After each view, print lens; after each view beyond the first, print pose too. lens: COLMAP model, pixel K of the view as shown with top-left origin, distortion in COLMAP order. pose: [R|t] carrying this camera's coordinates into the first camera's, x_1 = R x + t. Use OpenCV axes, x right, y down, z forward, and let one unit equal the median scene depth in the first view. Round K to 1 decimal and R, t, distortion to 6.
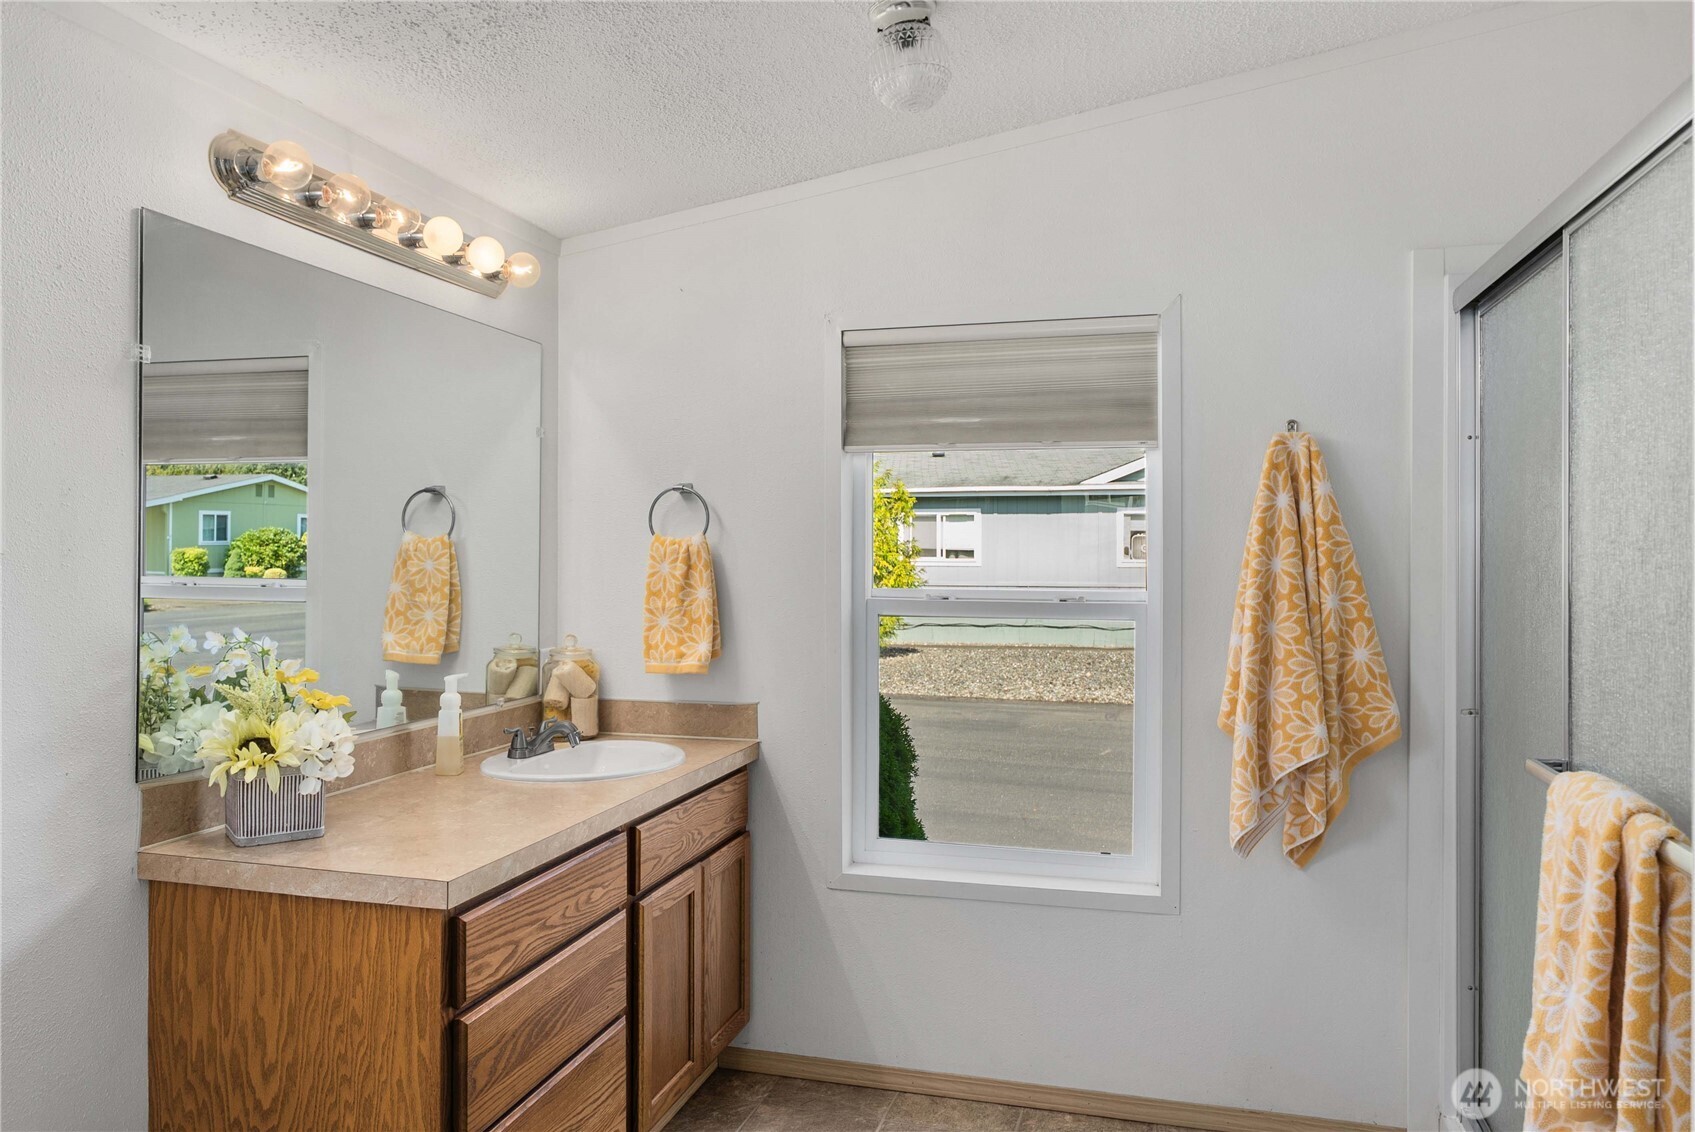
lens RADIAL K [[1157.6, 0, 846.2], [0, 1157.6, 557.6], [0, 0, 1]] dist [0.004527, -0.004732]
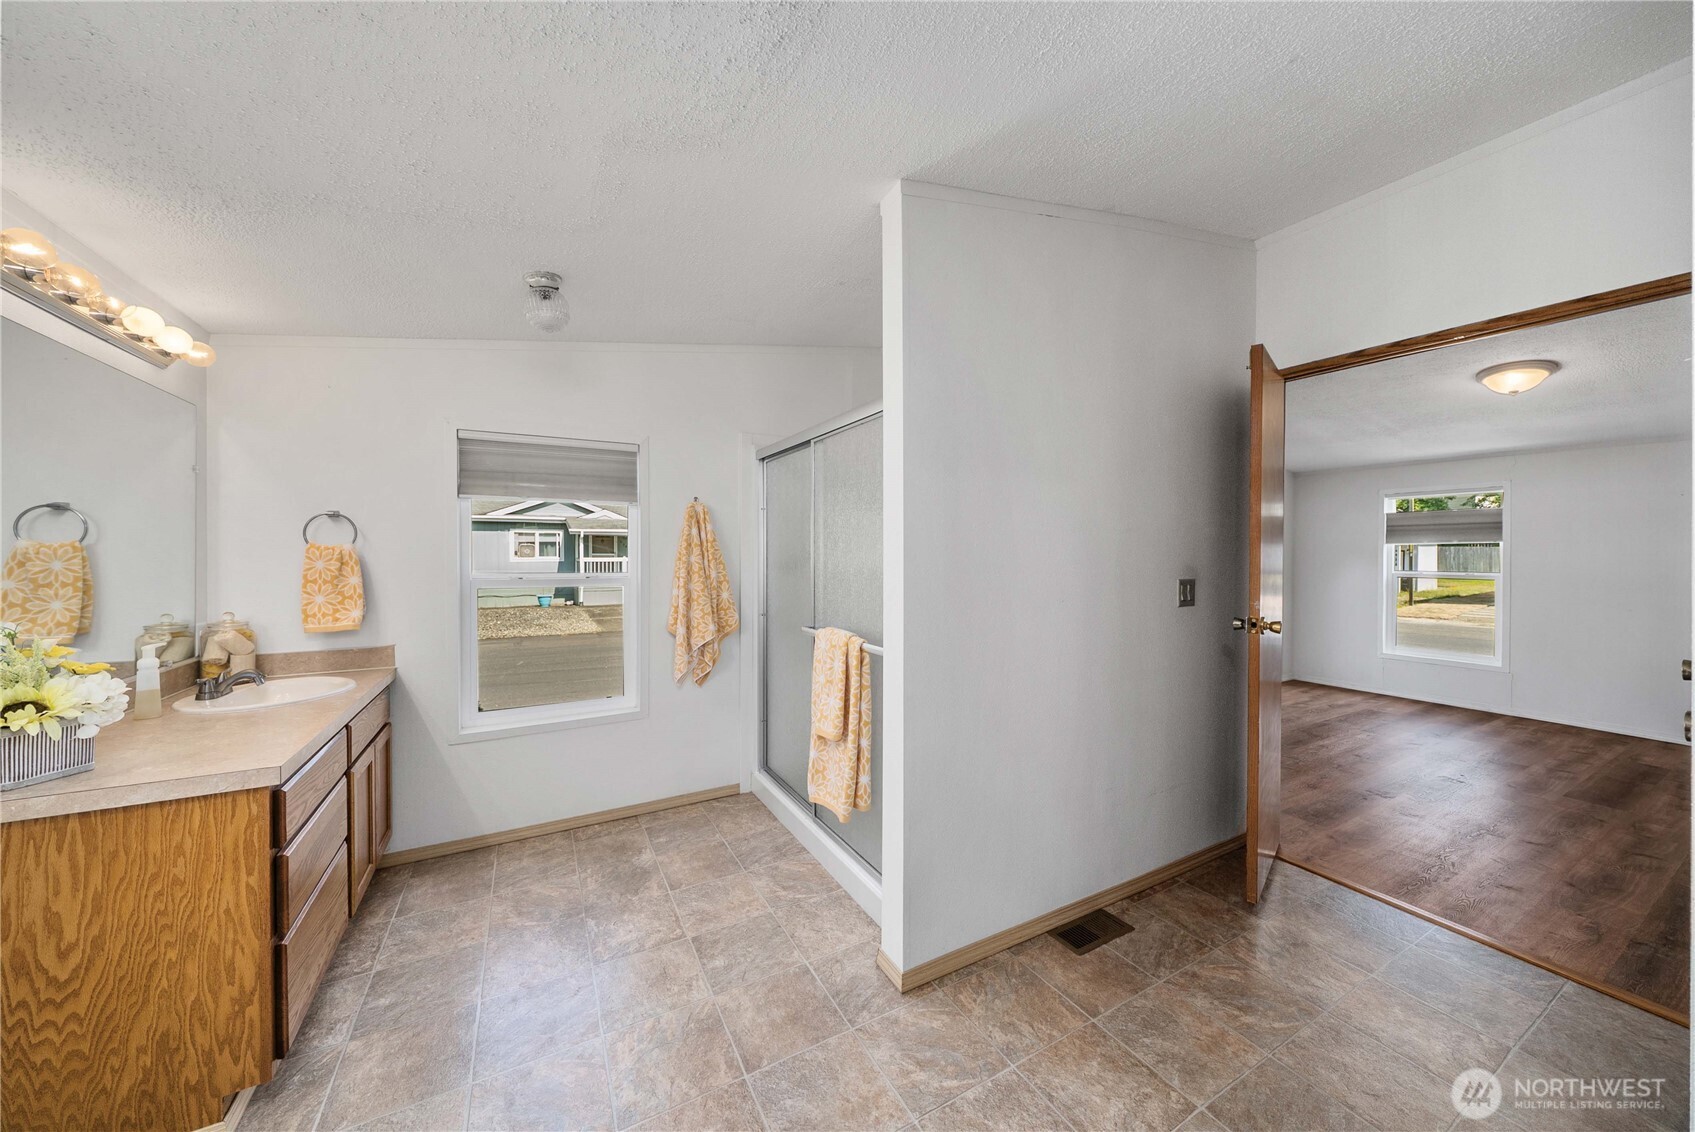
lens RADIAL K [[577.2, 0, 851.5], [0, 577.2, 561.8], [0, 0, 1]] dist [-0.008067, 0.000656]
pose [[0.711178, -0.012004, 0.702910, -0.218836], [0.005082, 0.999916, 0.011935, -0.000203], [-0.702994, -0.004916, 0.711179, -0.056274]]
